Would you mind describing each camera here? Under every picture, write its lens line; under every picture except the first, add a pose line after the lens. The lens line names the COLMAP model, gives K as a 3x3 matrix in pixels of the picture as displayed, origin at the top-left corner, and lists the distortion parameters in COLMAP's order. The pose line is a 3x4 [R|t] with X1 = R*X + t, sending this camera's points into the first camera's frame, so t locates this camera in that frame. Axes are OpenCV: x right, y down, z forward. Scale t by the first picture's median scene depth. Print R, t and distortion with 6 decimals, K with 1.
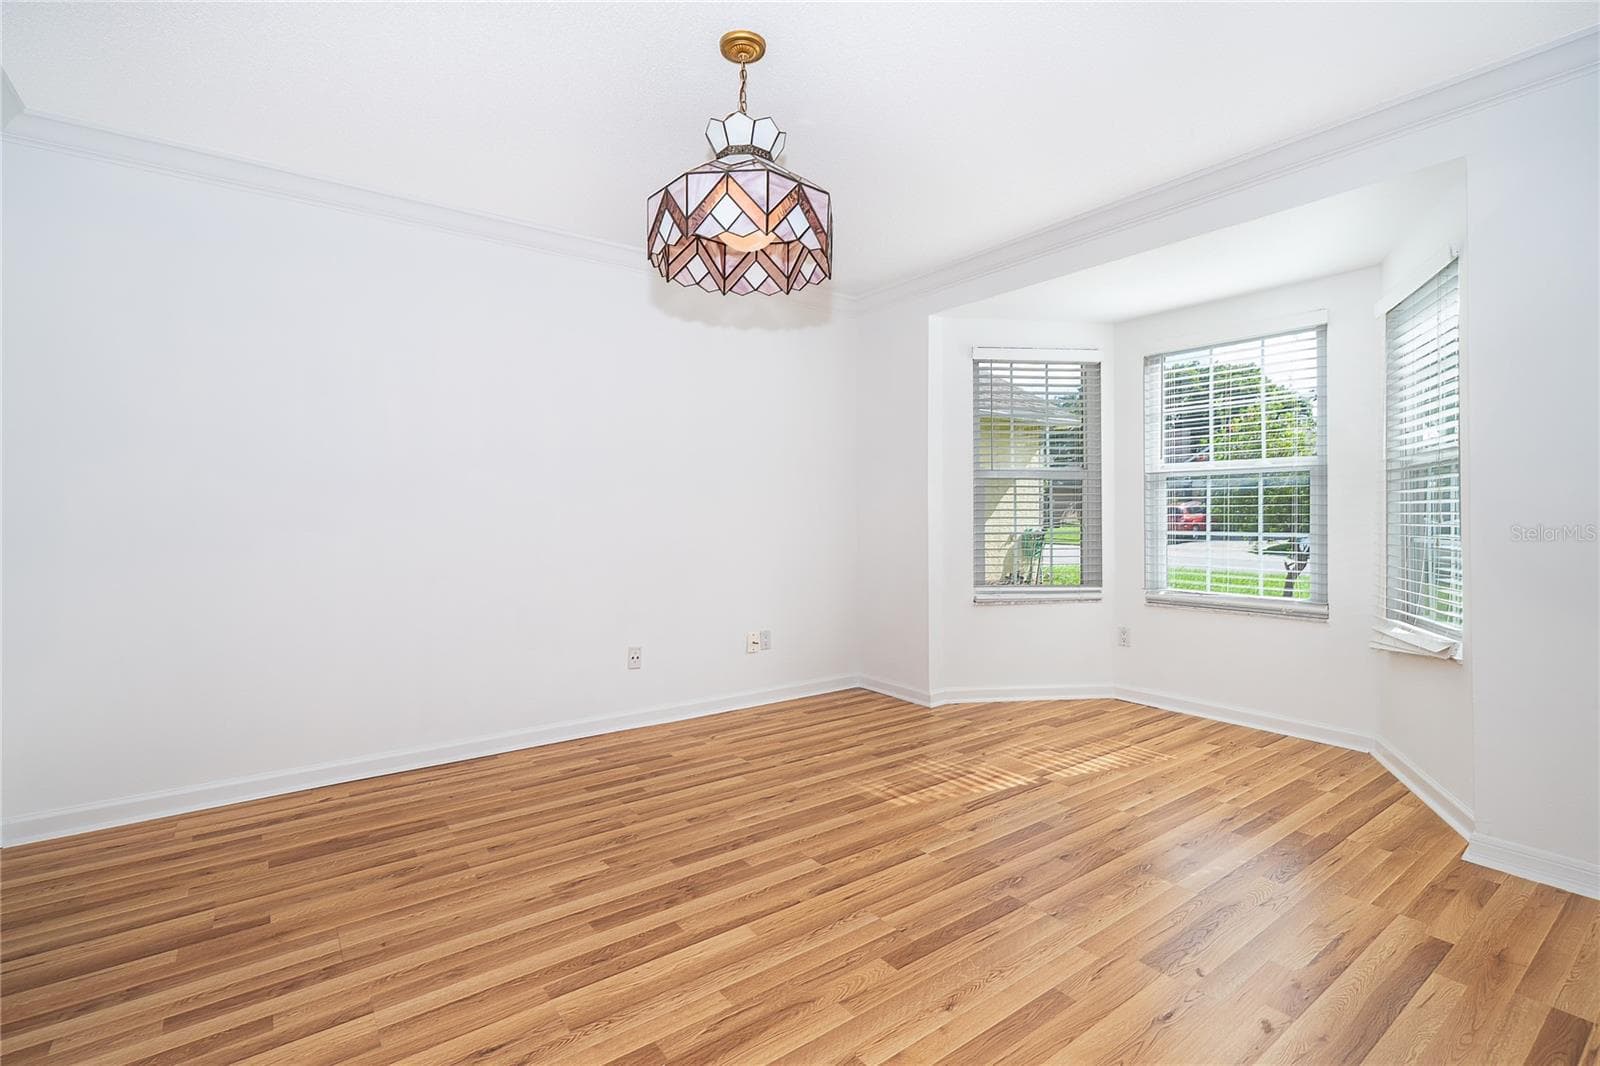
lens RADIAL K [[726.1, 0, 791.9], [0, 726.1, 519.9], [0, 0, 1]] dist [0.001588, 0.000185]
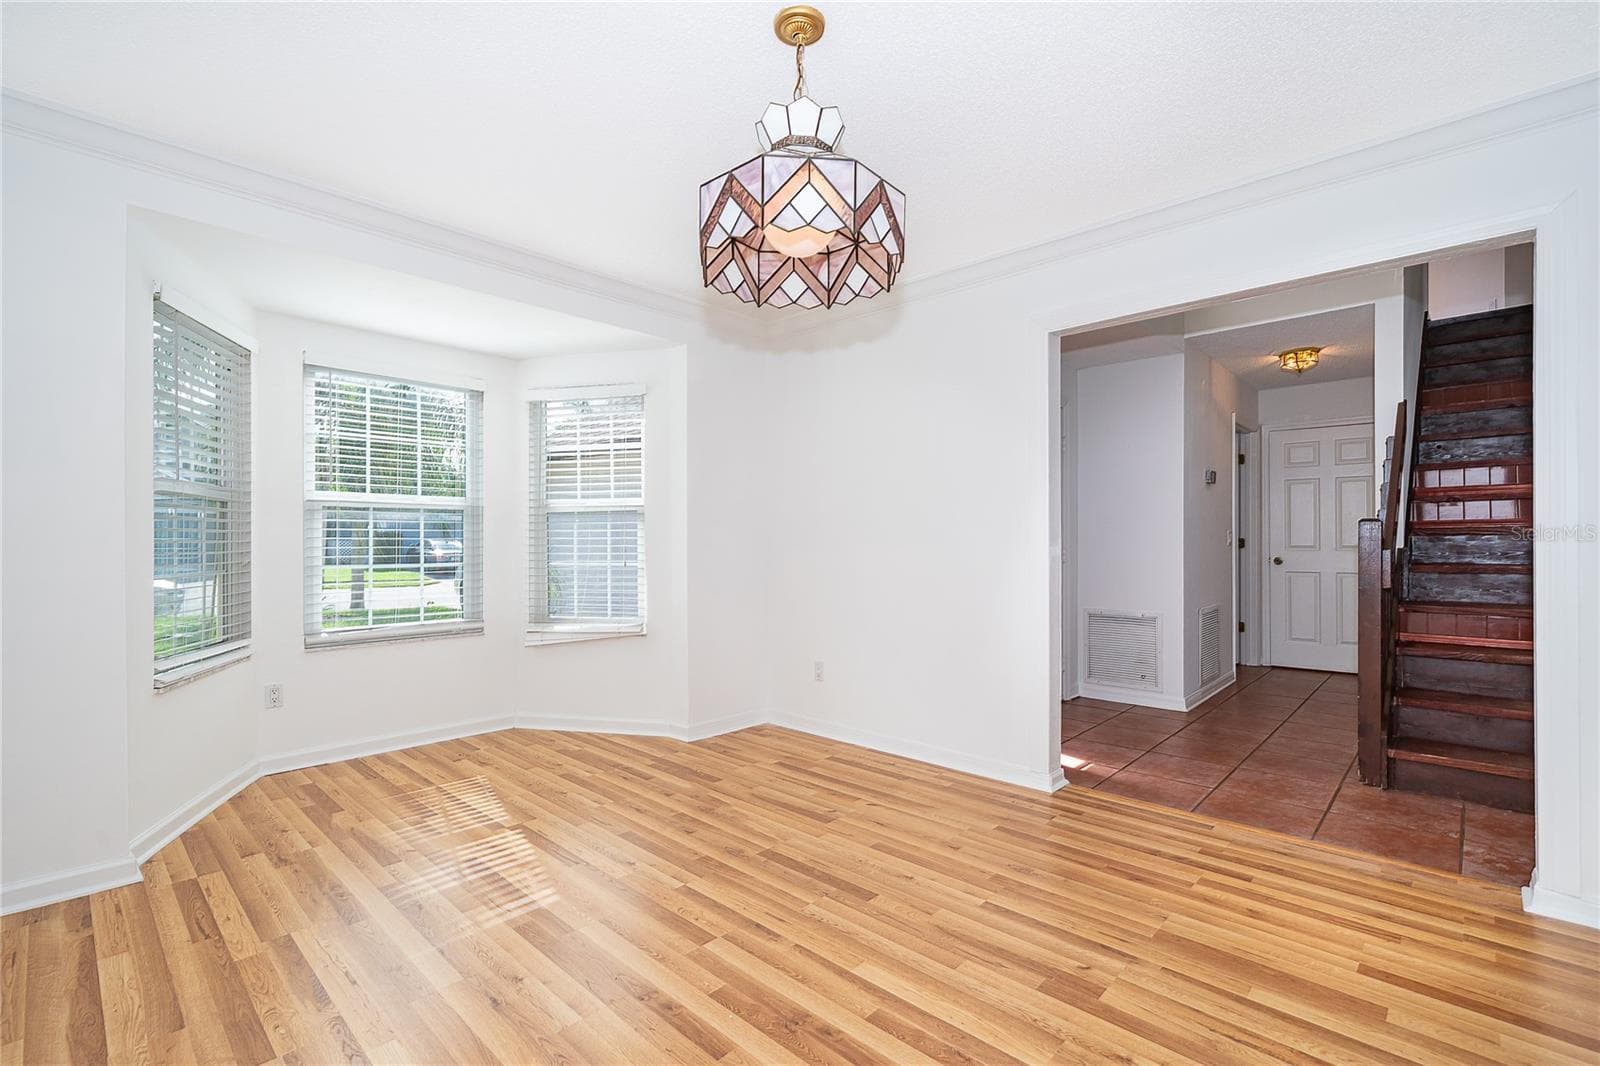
lens RADIAL K [[726.1, 0, 792.1], [0, 726.1, 543.3], [0, 0, 1]] dist [0.001588, 0.000185]
pose [[-0.177428, 0.003846, 0.984126, -0.623437], [0.008341, 0.999962, -0.002404, -0.006931], [-0.984098, 0.007782, -0.177453, 0.771151]]
